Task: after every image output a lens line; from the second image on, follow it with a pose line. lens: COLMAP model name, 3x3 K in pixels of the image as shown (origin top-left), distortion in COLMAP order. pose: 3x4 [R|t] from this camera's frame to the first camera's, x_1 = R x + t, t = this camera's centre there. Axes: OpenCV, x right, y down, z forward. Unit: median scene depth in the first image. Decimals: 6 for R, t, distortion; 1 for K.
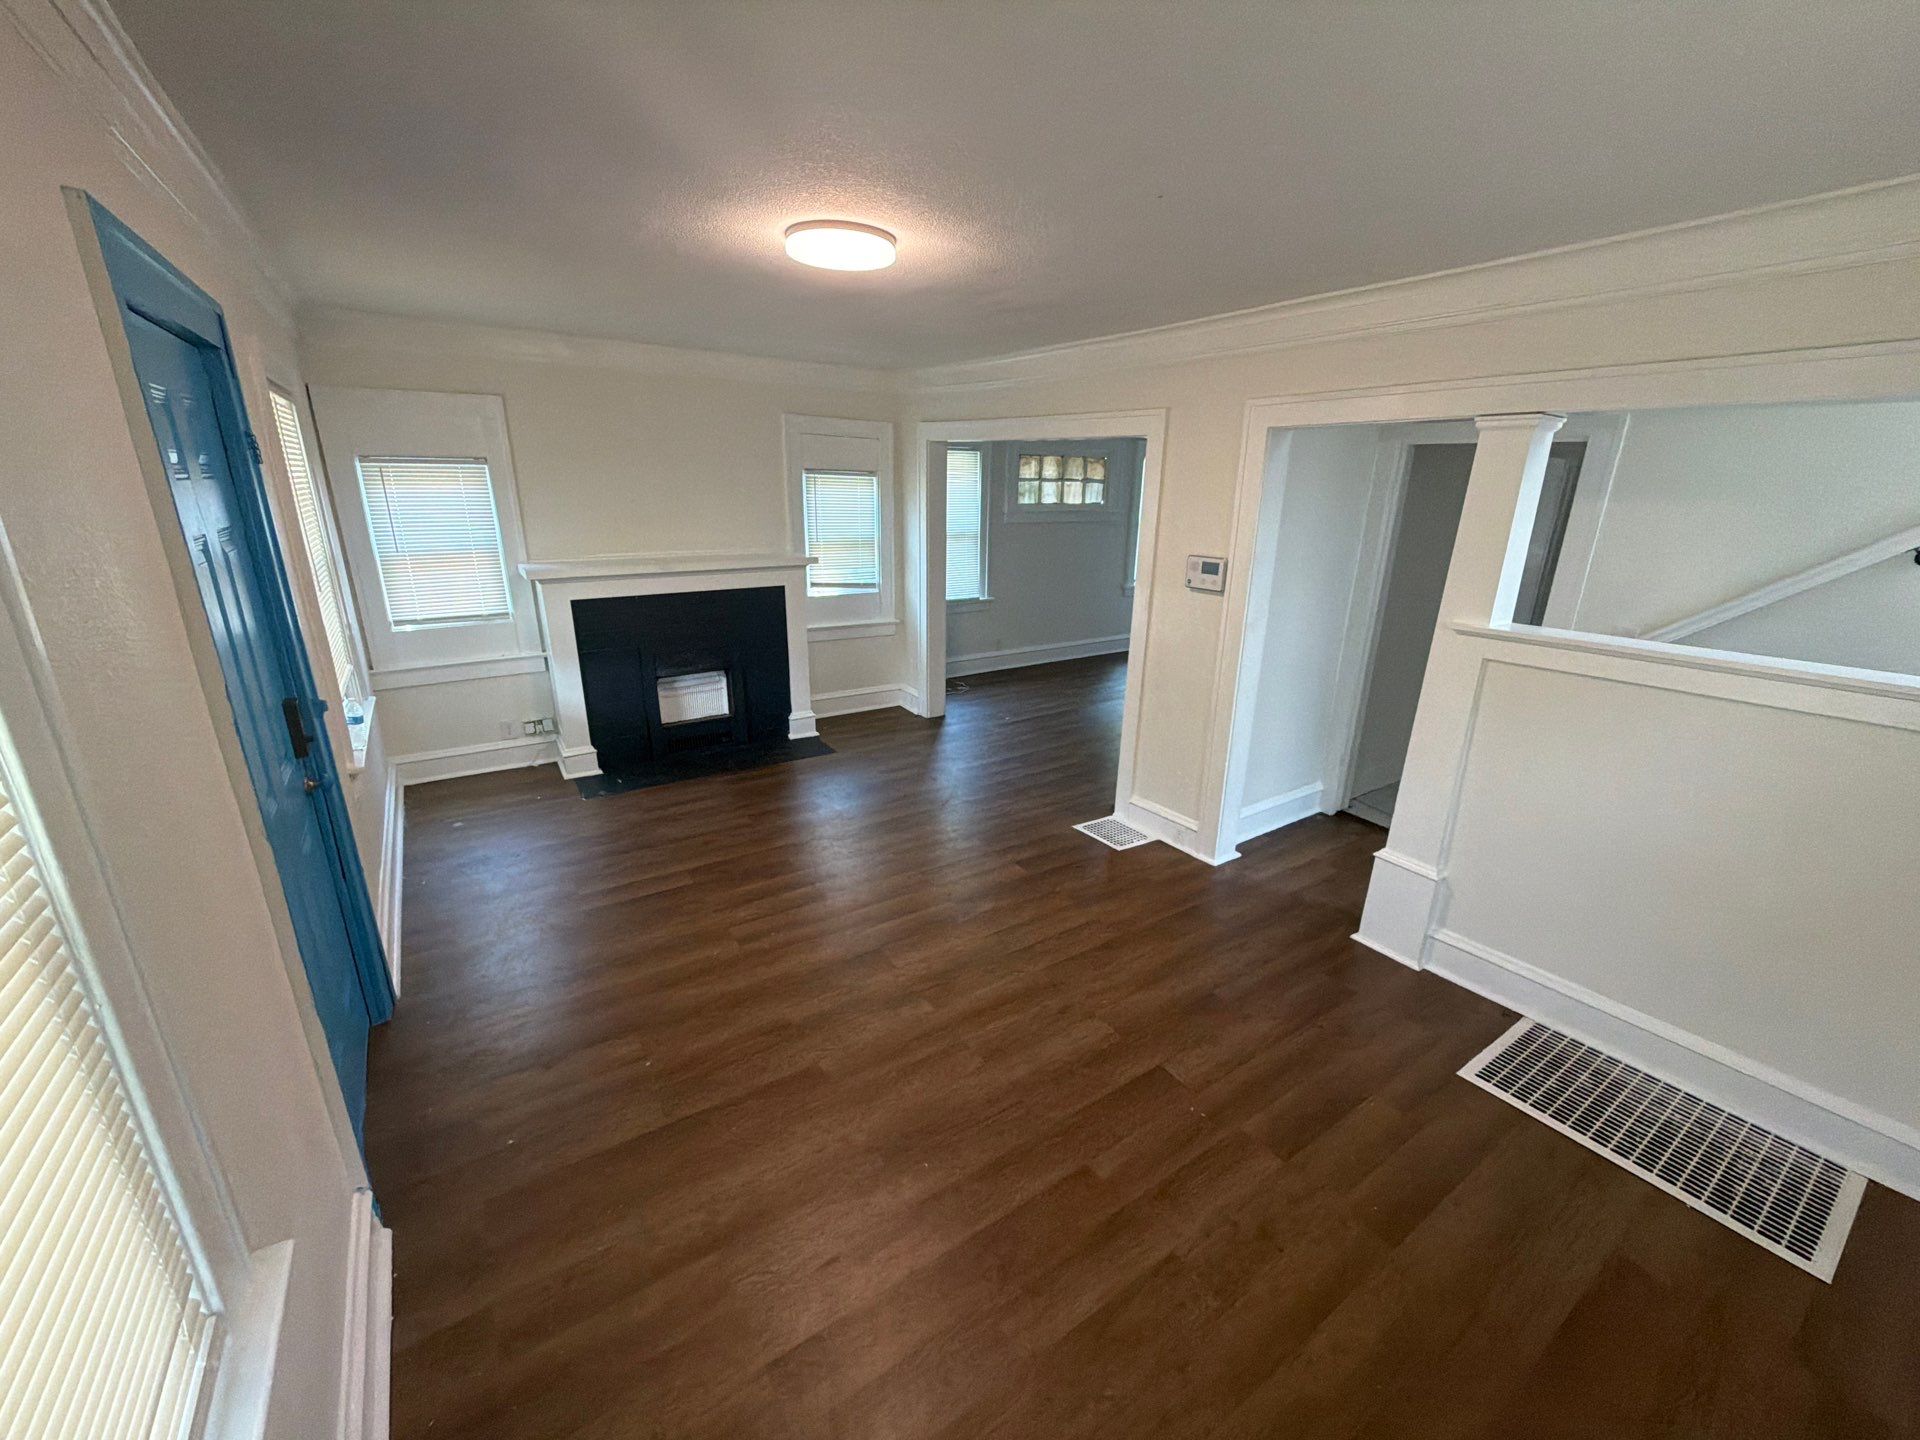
lens RADIAL K [[766.0, 0, 960.0], [0, 766.0, 720.0], [0, 0, 1]] dist [-0.000479, 0.000103]
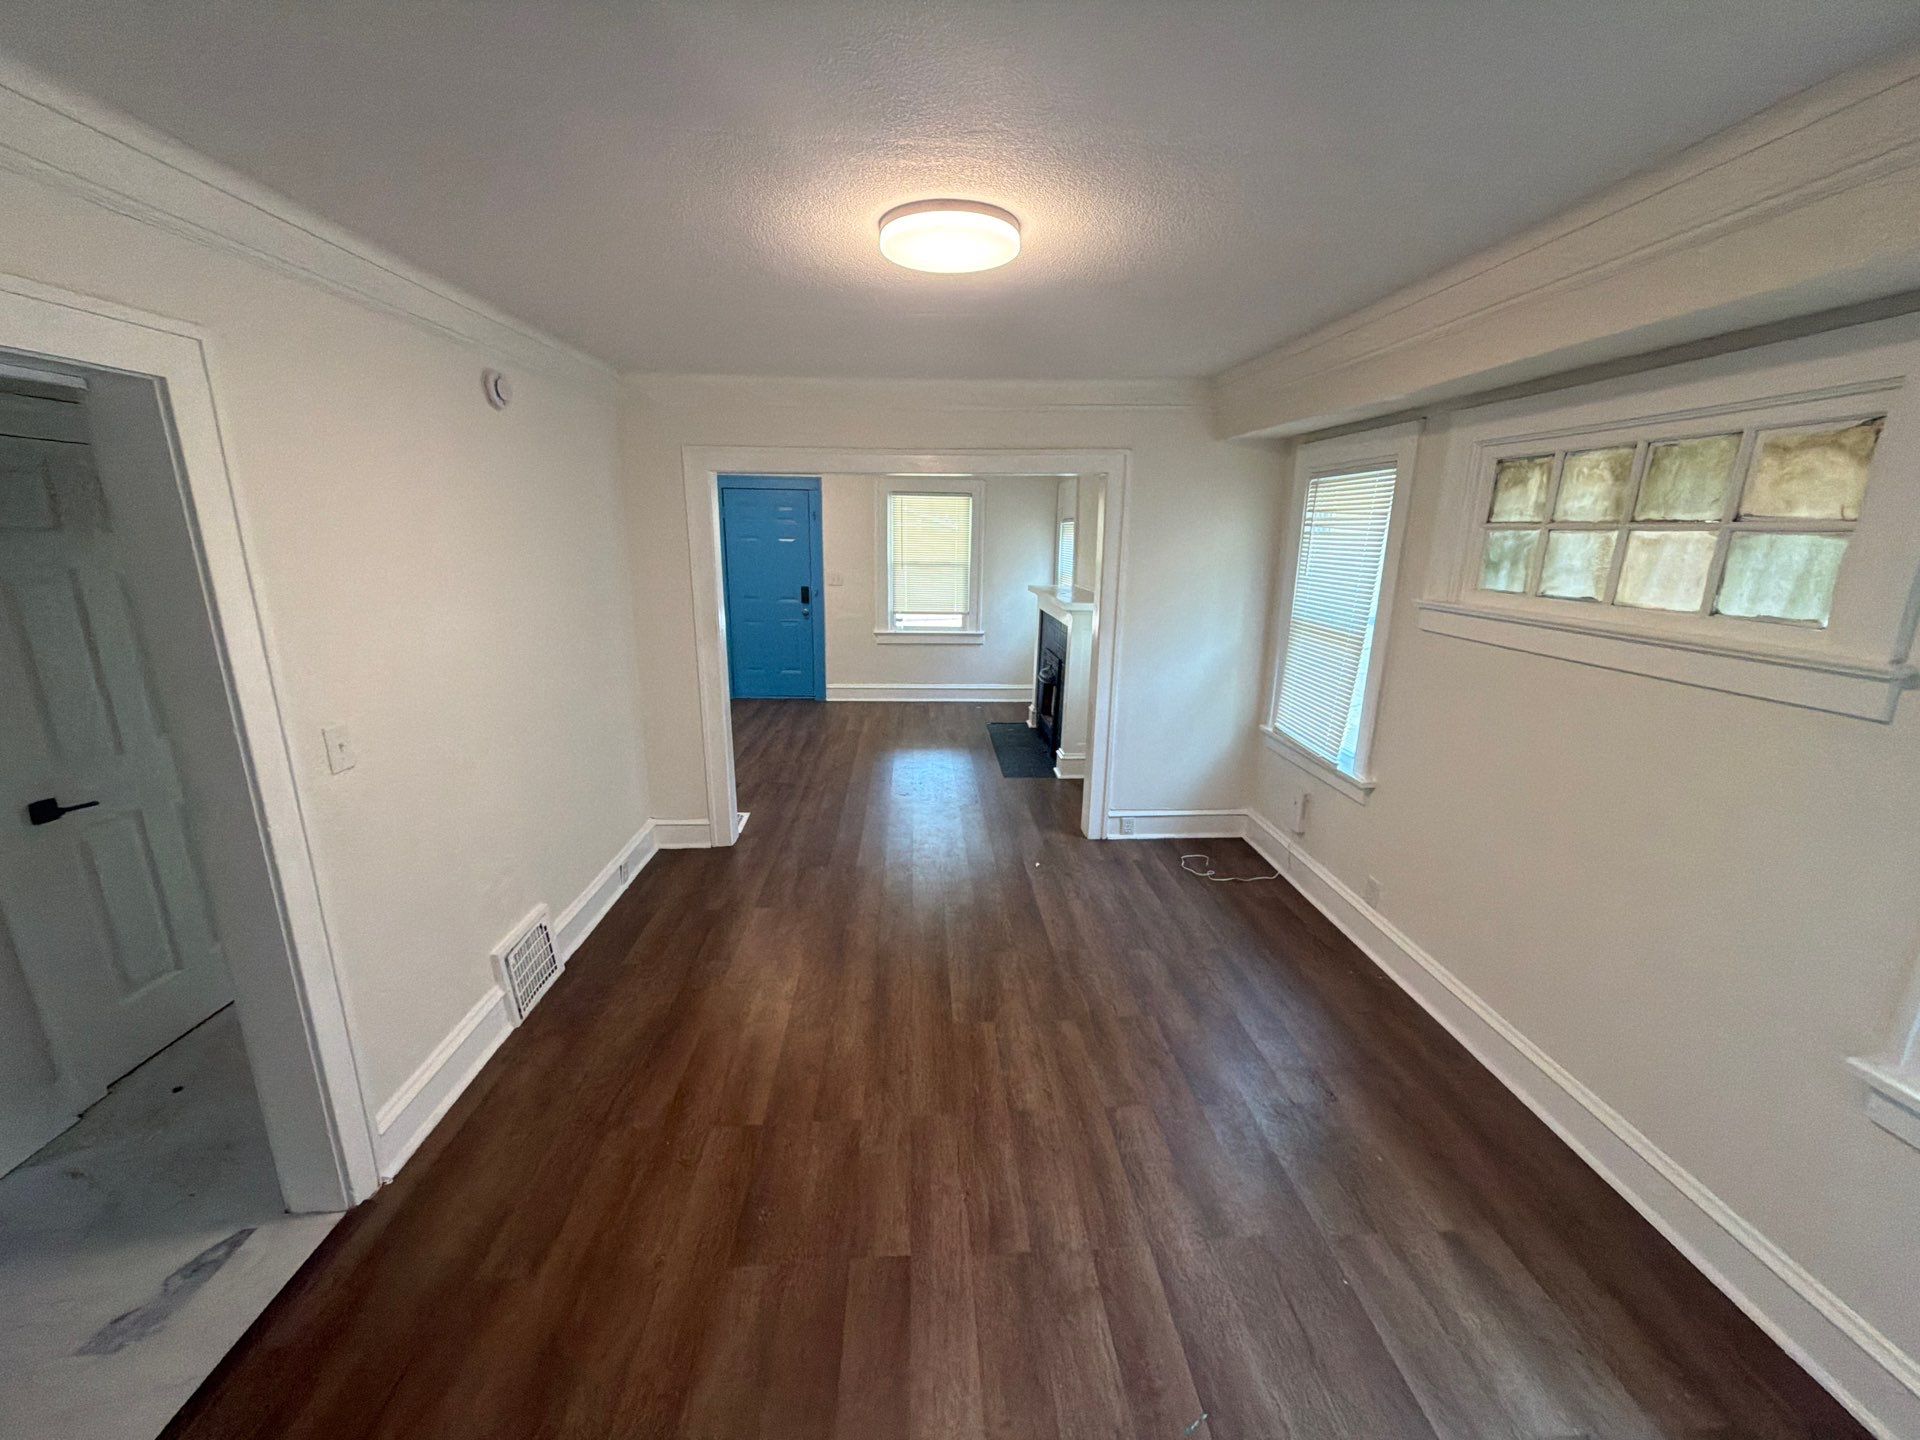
lens RADIAL K [[766.0, 0, 960.0], [0, 766.0, 720.0], [0, 0, 1]] dist [-0.000479, 0.000103]
pose [[-0.513782, 0.185764, -0.837568, 1.146535], [-0.282269, 0.885319, 0.369505, -0.619680], [0.810156, 0.426264, -0.402425, 2.060162]]
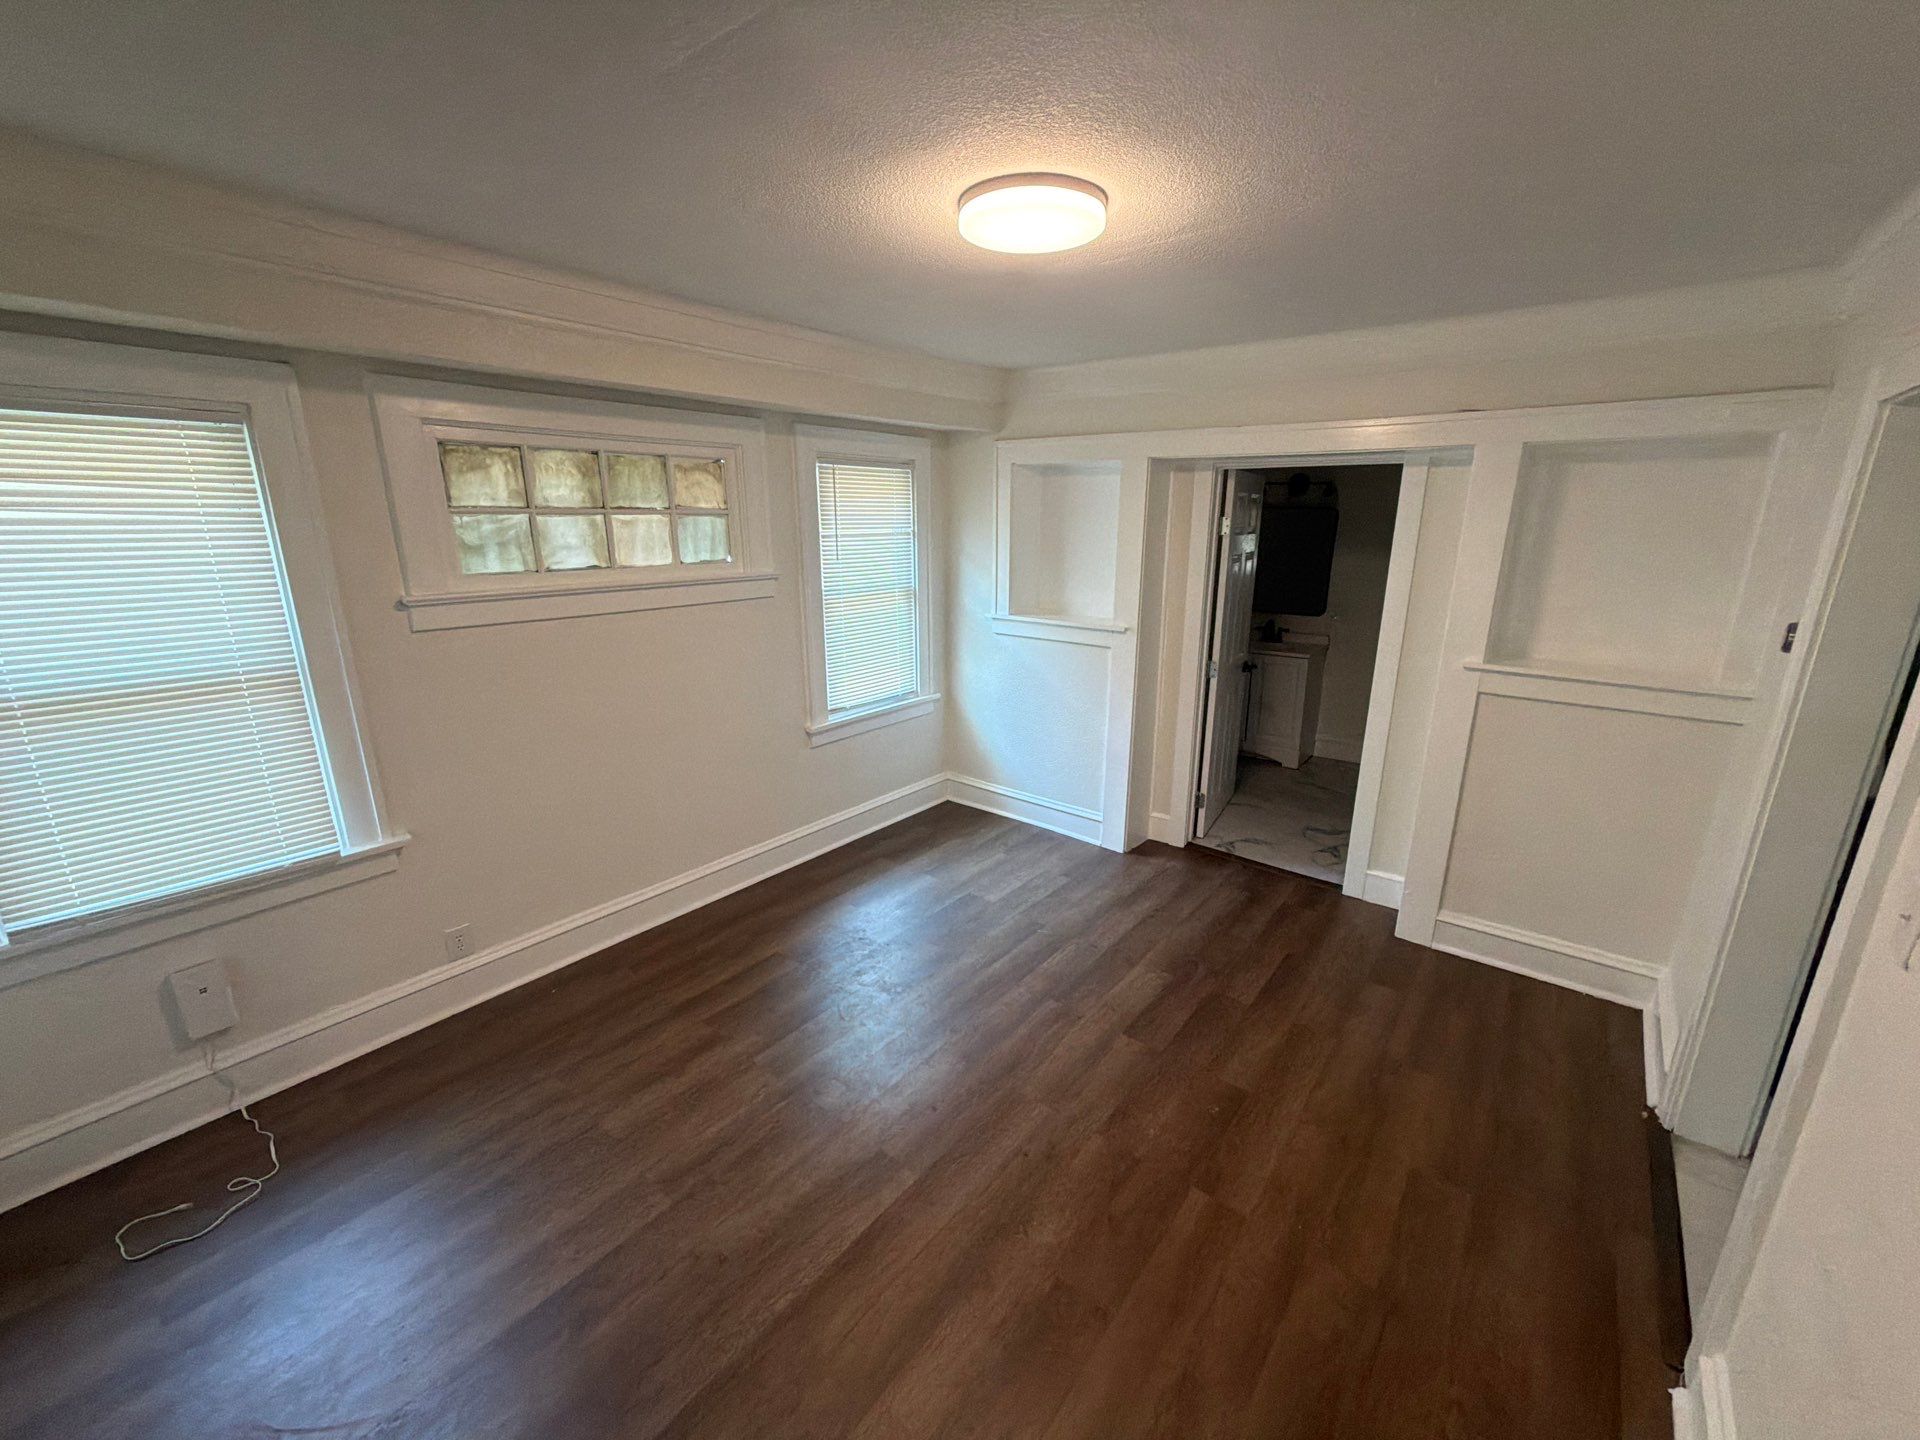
lens RADIAL K [[766.0, 0, 960.0], [0, 766.0, 720.0], [0, 0, 1]] dist [-0.000479, 0.000103]
pose [[0.954695, -0.093225, 0.282606, 0.412049], [0.106790, 0.993736, -0.032946, -0.369997], [-0.277764, 0.061633, 0.958670, 1.233356]]
